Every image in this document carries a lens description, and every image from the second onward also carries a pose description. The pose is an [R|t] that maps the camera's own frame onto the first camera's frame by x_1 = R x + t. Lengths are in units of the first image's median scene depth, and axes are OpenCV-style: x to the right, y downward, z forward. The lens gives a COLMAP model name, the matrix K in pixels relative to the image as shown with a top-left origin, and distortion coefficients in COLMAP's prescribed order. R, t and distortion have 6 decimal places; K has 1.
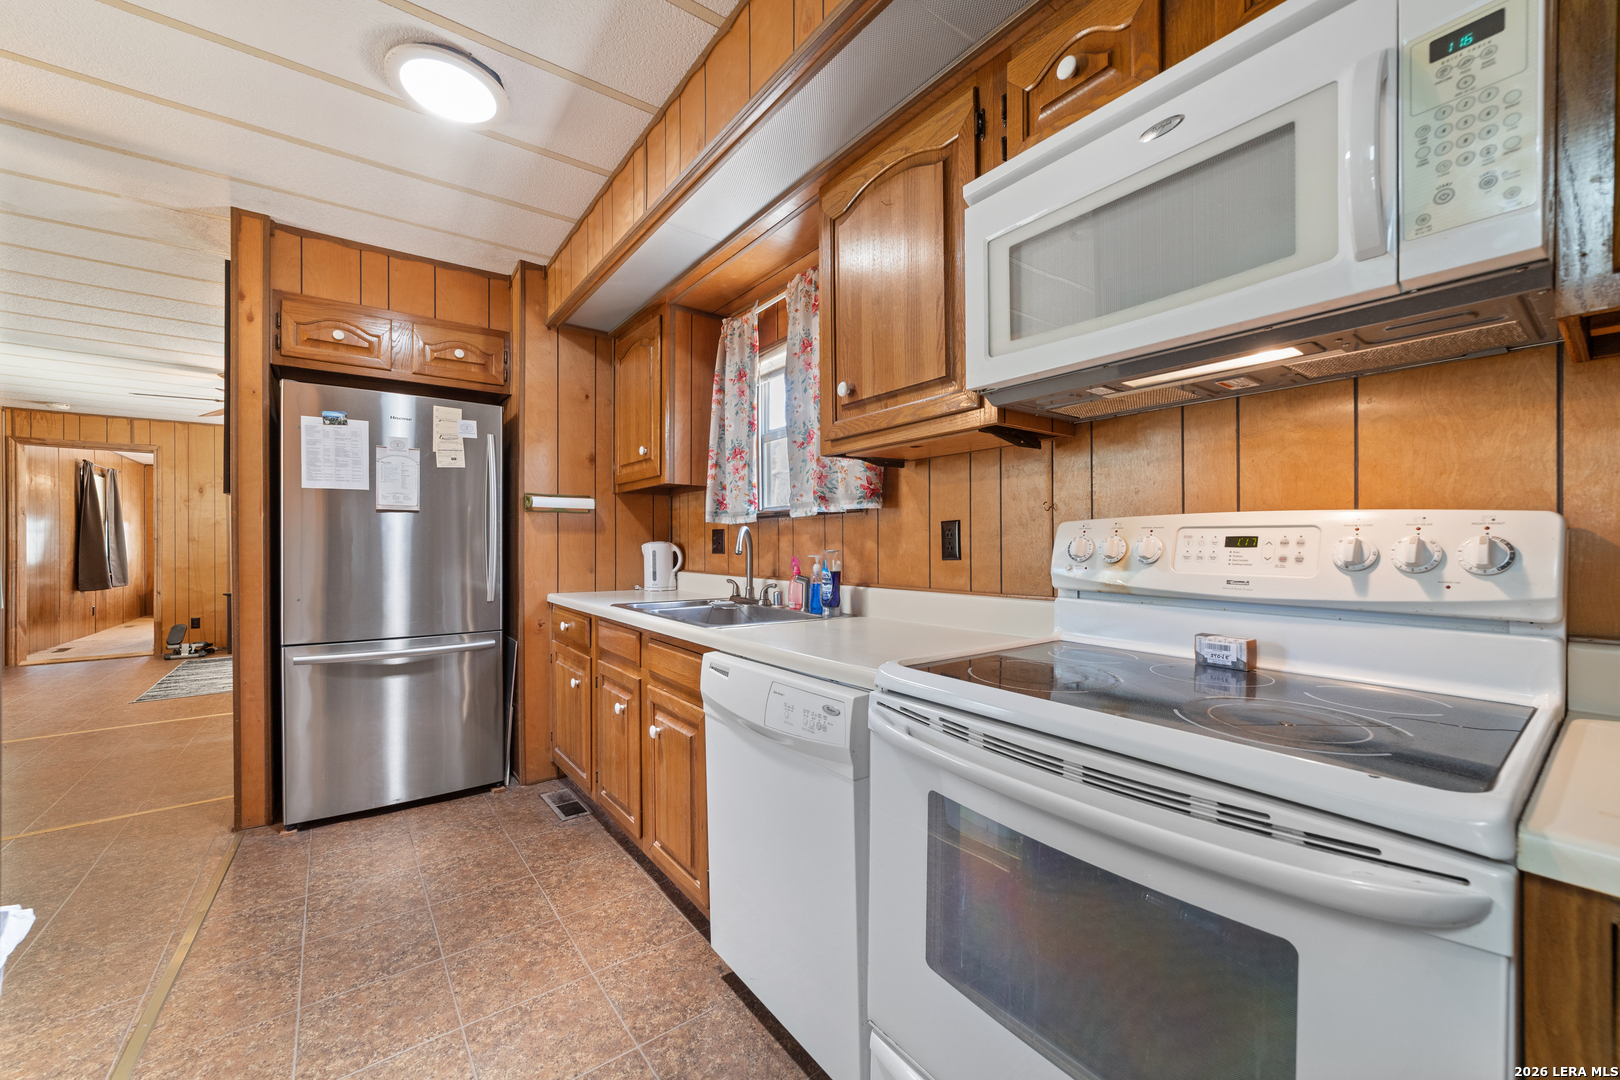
lens RADIAL K [[623.8, 0, 811.0], [0, 623.8, 546.4], [0, 0, 1]] dist [-0.012575, 0.000070]
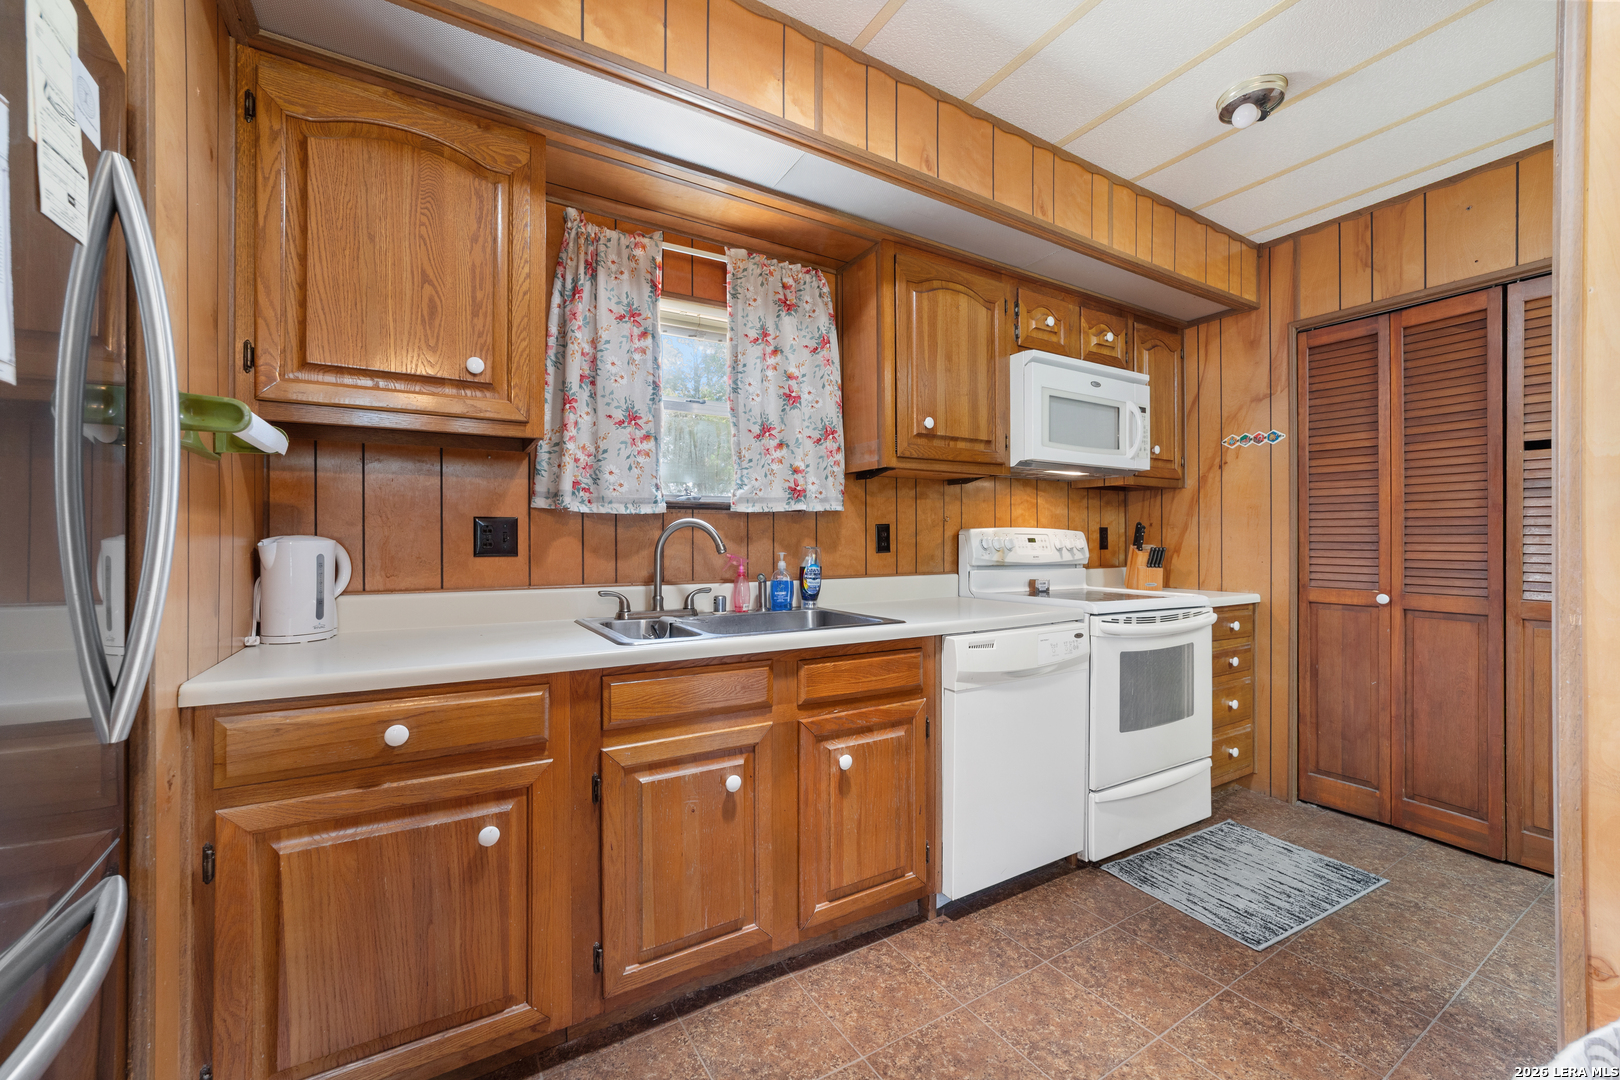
lens RADIAL K [[623.8, 0, 810.2], [0, 623.8, 537.8], [0, 0, 1]] dist [-0.012575, 0.000070]
pose [[0.114085, 0.005437, 0.993456, -1.204837], [0.002909, 0.999979, -0.005807, -0.003883], [-0.993467, 0.003552, 0.114067, 1.036610]]
